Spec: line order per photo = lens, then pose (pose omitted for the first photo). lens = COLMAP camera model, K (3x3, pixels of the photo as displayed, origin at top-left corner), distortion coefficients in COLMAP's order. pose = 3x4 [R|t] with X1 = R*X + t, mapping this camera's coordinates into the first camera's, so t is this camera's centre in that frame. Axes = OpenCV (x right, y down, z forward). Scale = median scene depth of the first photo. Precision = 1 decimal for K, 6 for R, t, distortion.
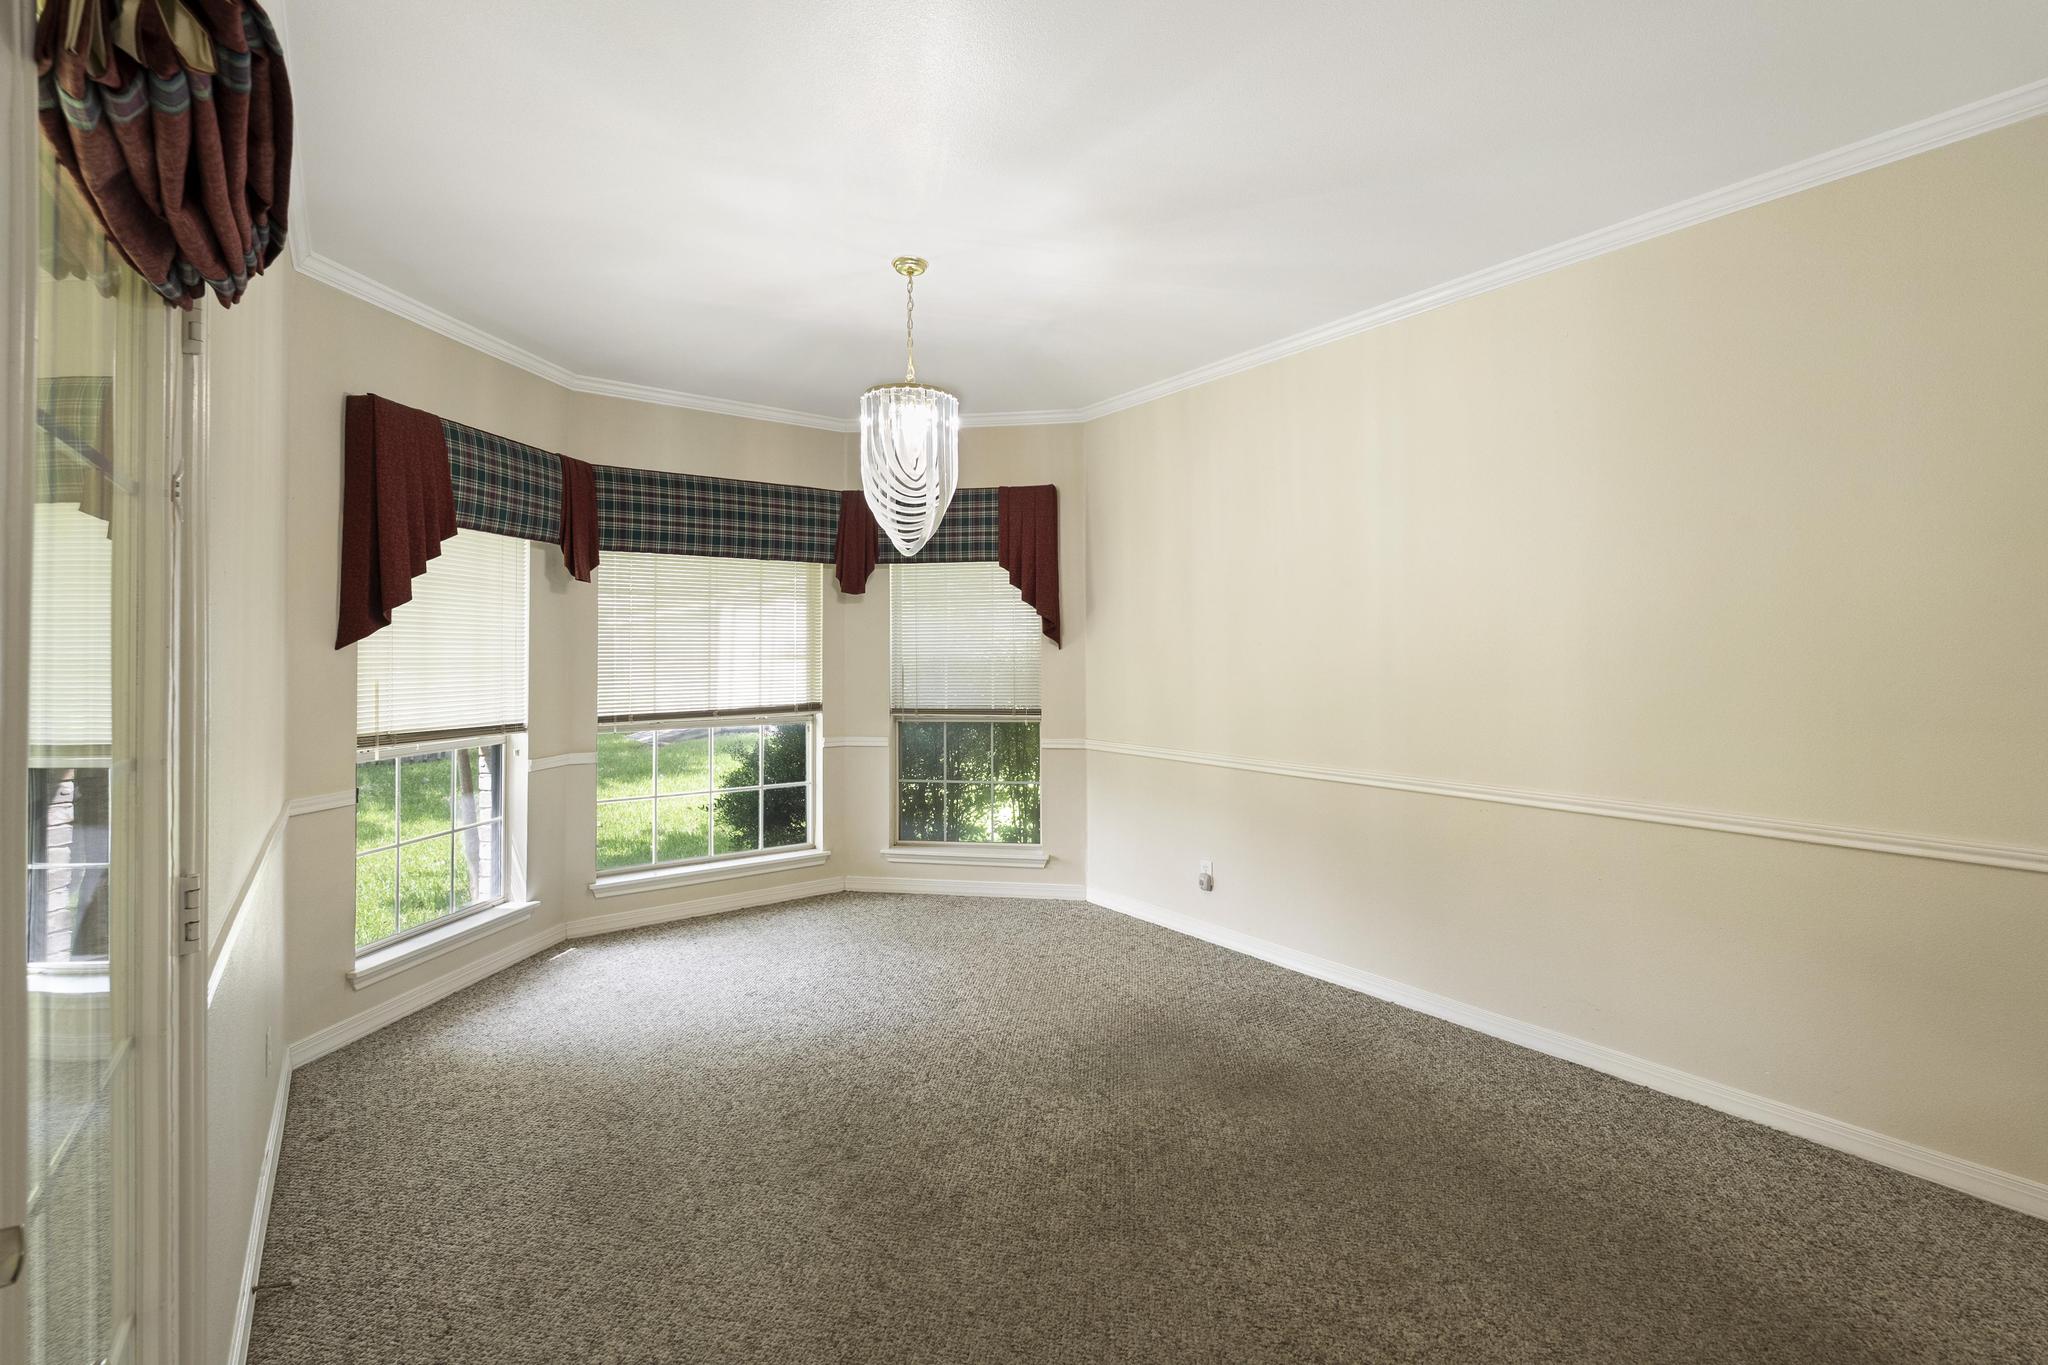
lens RADIAL K [[900.6, 0, 1009.4], [0, 900.6, 646.3], [0, 0, 1]] dist [-0.001943, -0.000192]
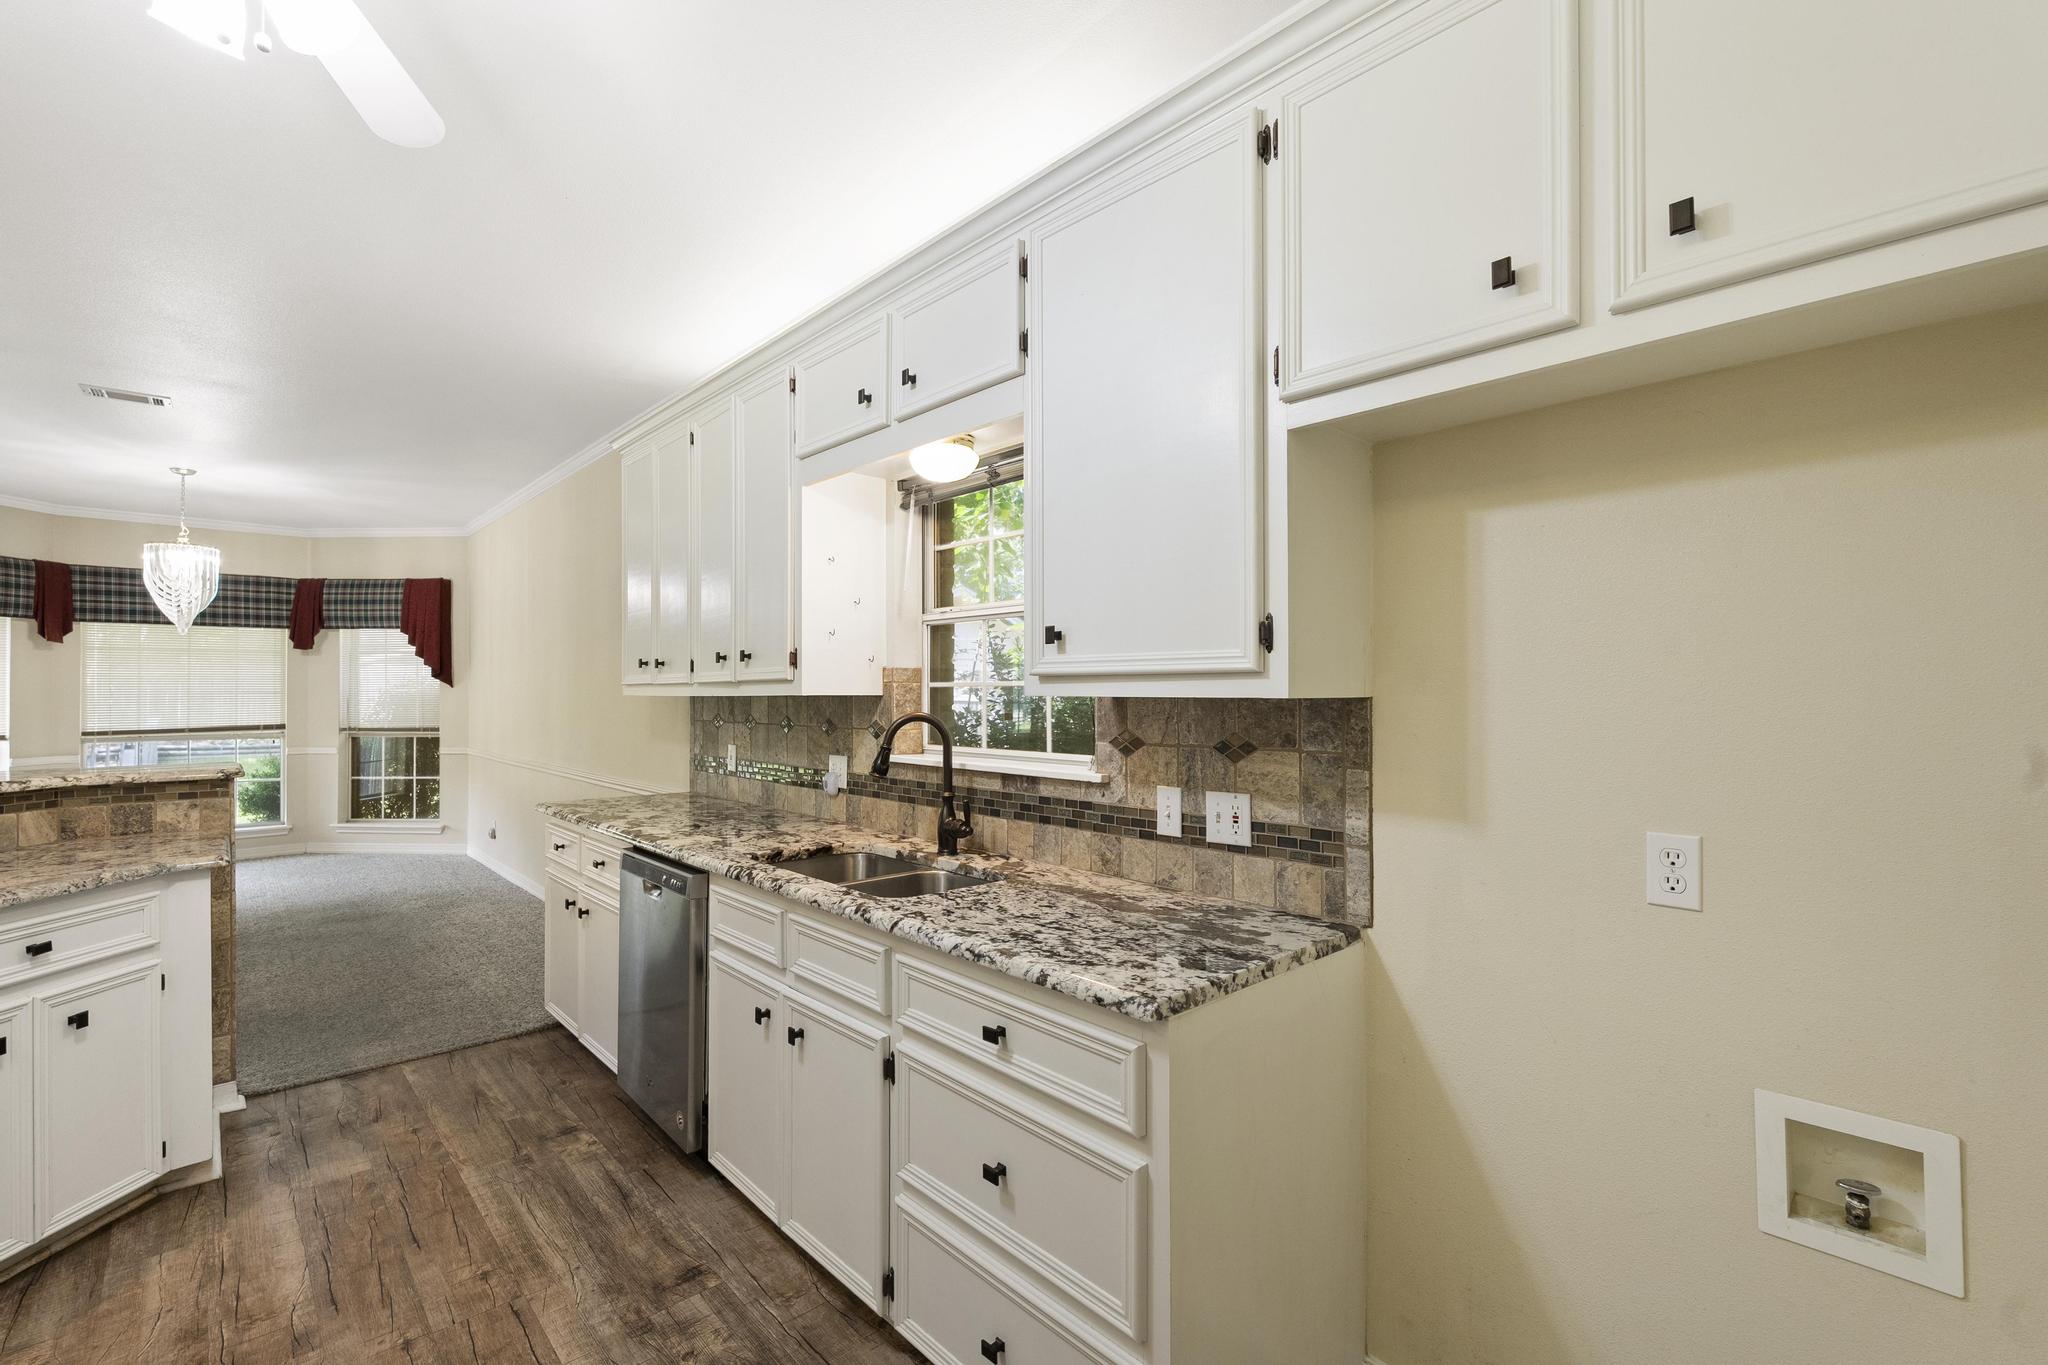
lens RADIAL K [[900.6, 0, 1019.3], [0, 900.6, 685.9], [0, 0, 1]] dist [-0.001943, -0.000192]
pose [[0.993328, 0.003047, 0.115283, 0.839279], [-0.003237, 0.999994, 0.001467, -0.004951], [-0.115278, -0.001831, 0.993332, -0.606541]]
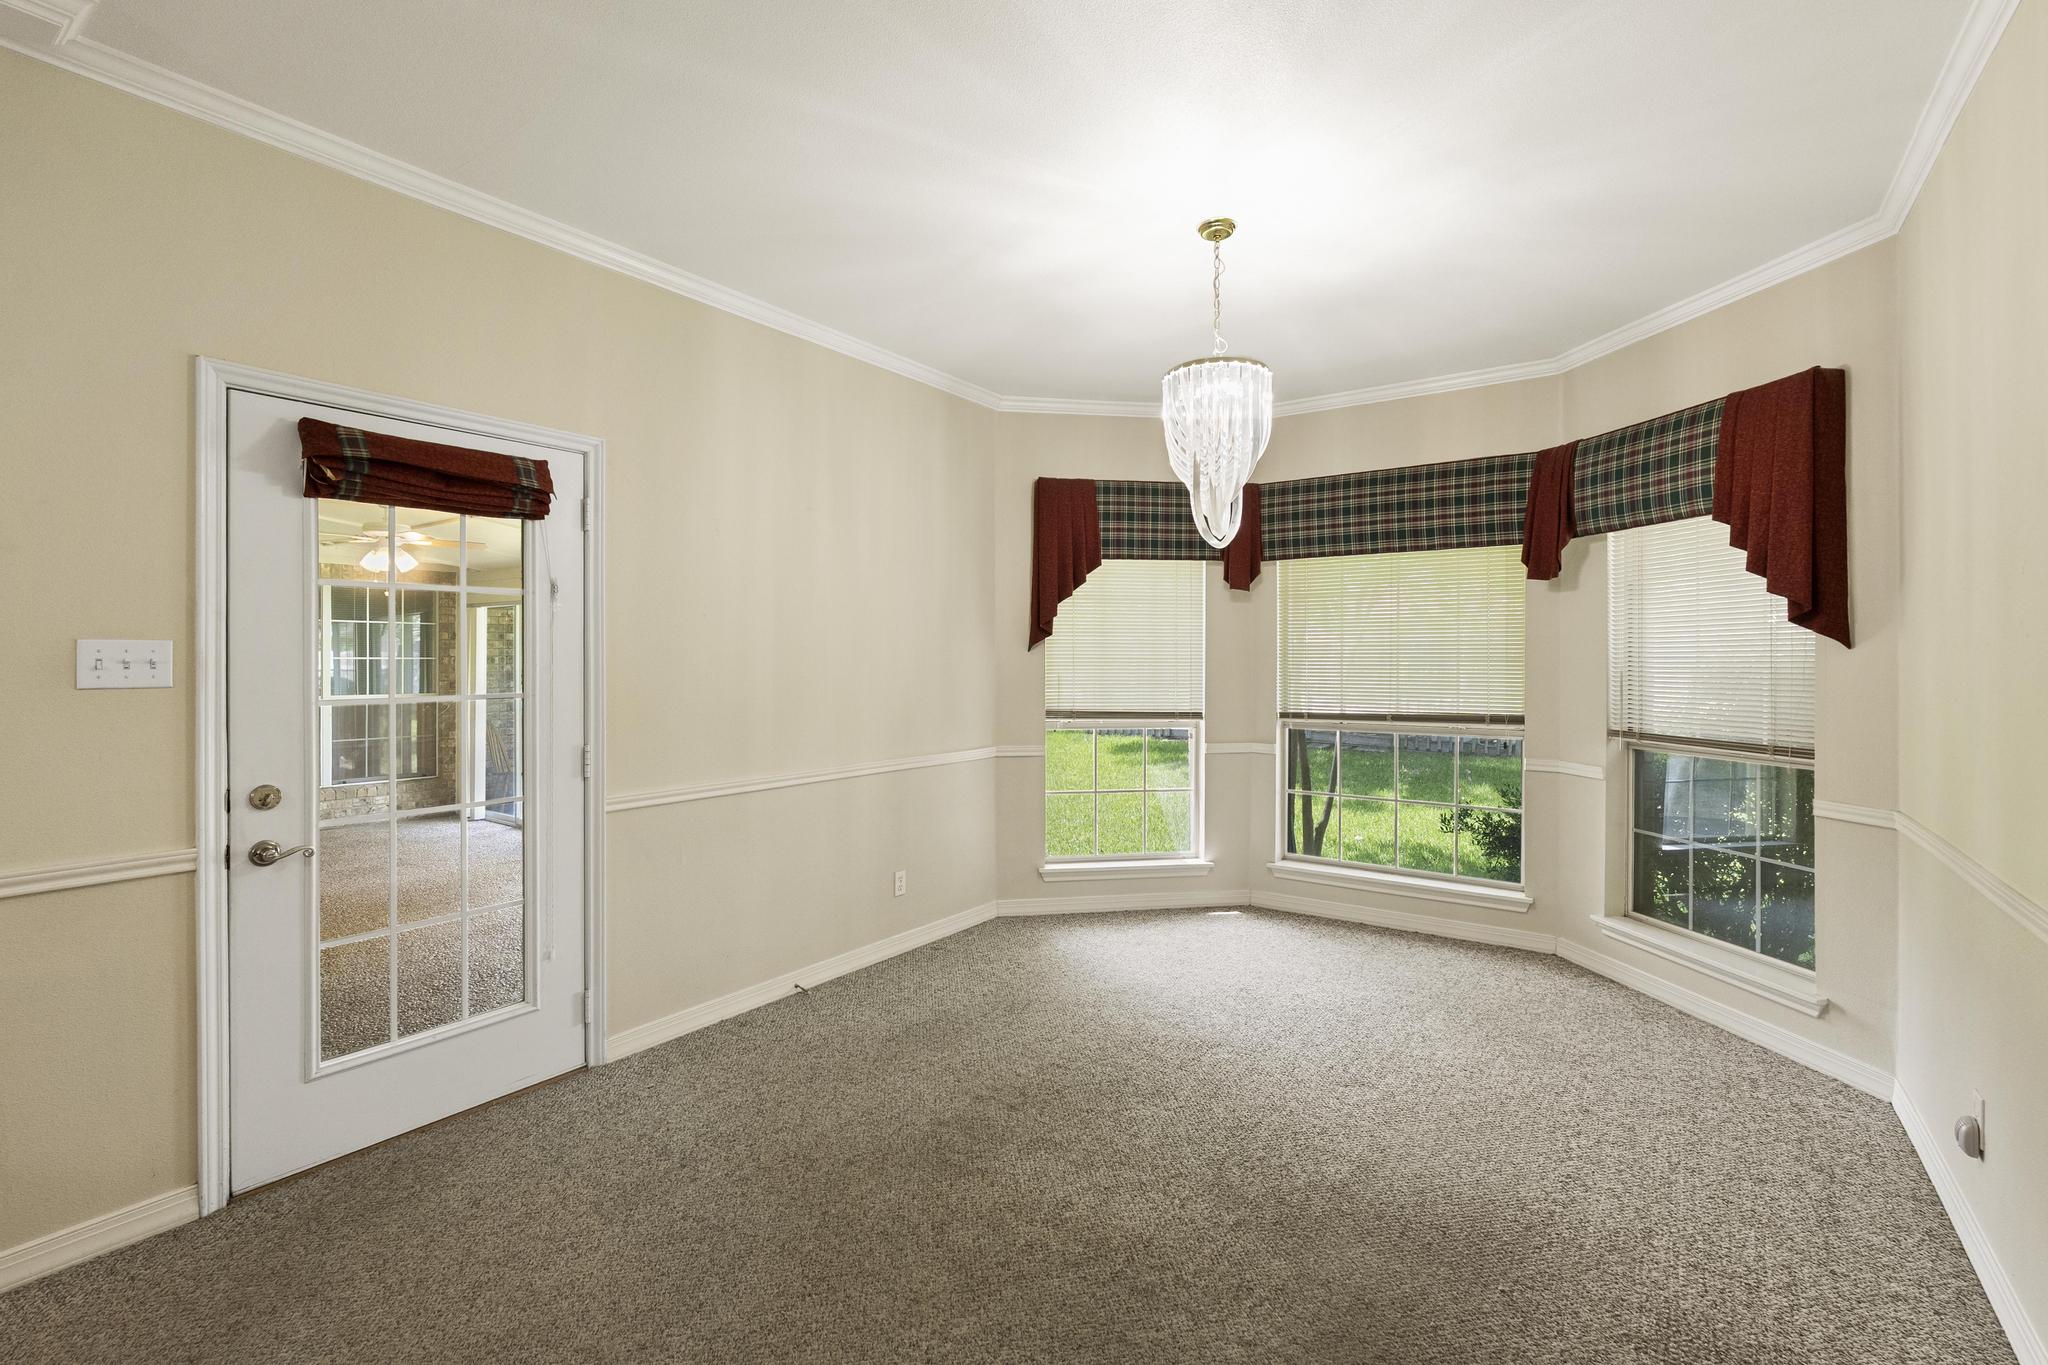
lens RADIAL K [[900.6, 0, 1041.8], [0, 900.6, 655.2], [0, 0, 1]] dist [-0.001943, -0.000192]
pose [[0.331194, 0.002816, -0.943559, 0.438194], [0.005465, 0.999973, 0.004903, 0.001933], [0.943547, -0.006780, 0.331170, 0.331915]]
